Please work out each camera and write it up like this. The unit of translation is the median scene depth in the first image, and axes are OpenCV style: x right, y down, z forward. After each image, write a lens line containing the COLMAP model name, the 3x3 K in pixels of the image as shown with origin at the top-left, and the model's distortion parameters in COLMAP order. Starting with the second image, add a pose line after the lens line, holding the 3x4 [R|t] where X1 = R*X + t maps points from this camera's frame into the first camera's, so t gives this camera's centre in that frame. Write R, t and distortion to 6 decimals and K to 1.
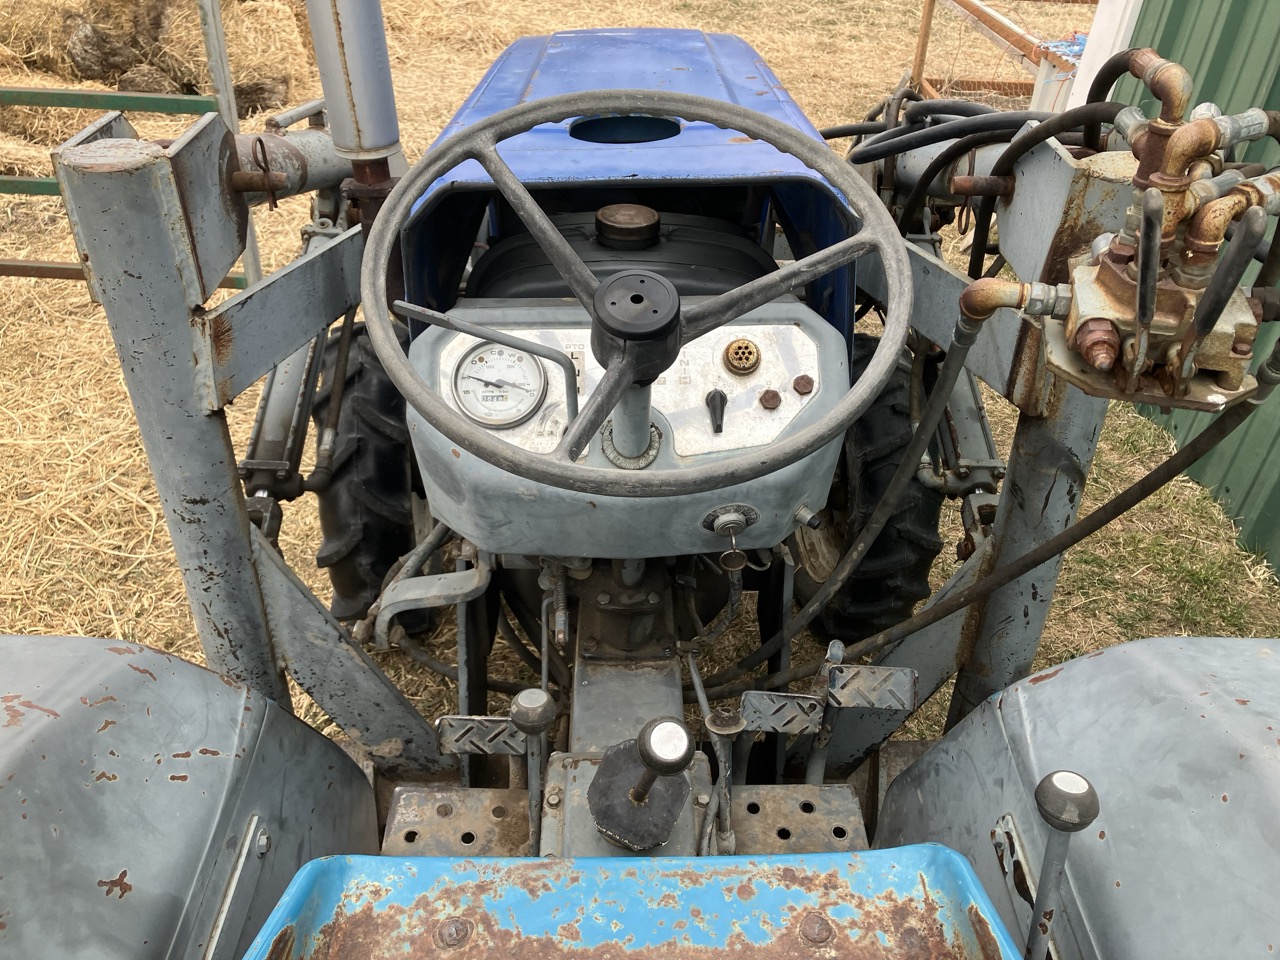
lens RADIAL K [[1033.0, 0, 639.2], [0, 1033.0, 480.3], [0, 0, 1]] dist [-0.000654, -0.006766]
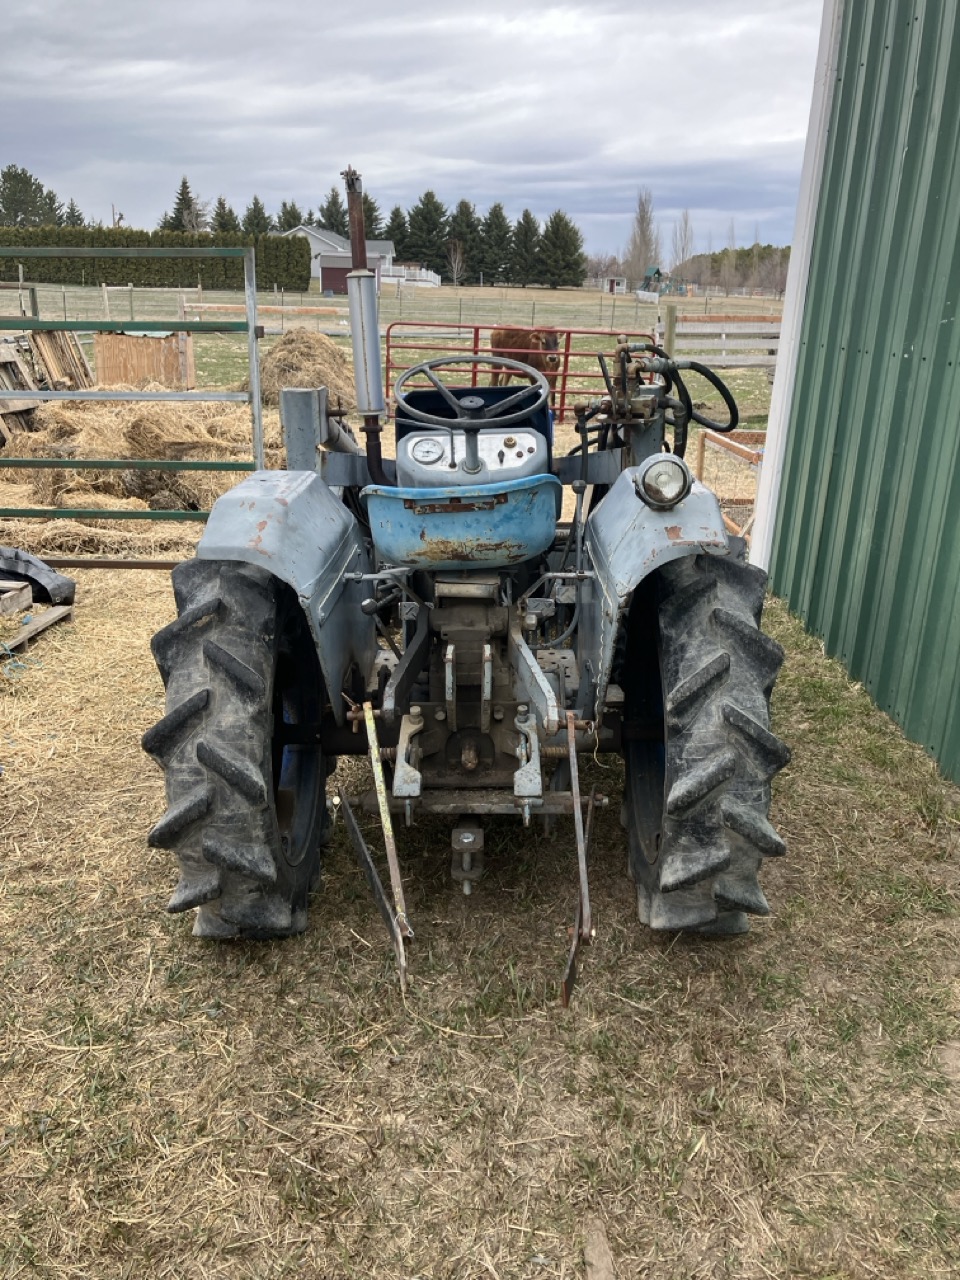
lens RADIAL K [[1033.0, 0, 478.8], [0, 1033.0, 642.1], [0, 0, 1]] dist [-0.000654, -0.006766]
pose [[0.999381, -0.014824, -0.031890, 0.095255], [0.003948, 0.948376, -0.317125, 1.344349], [0.034945, 0.316803, 0.947847, -1.603452]]
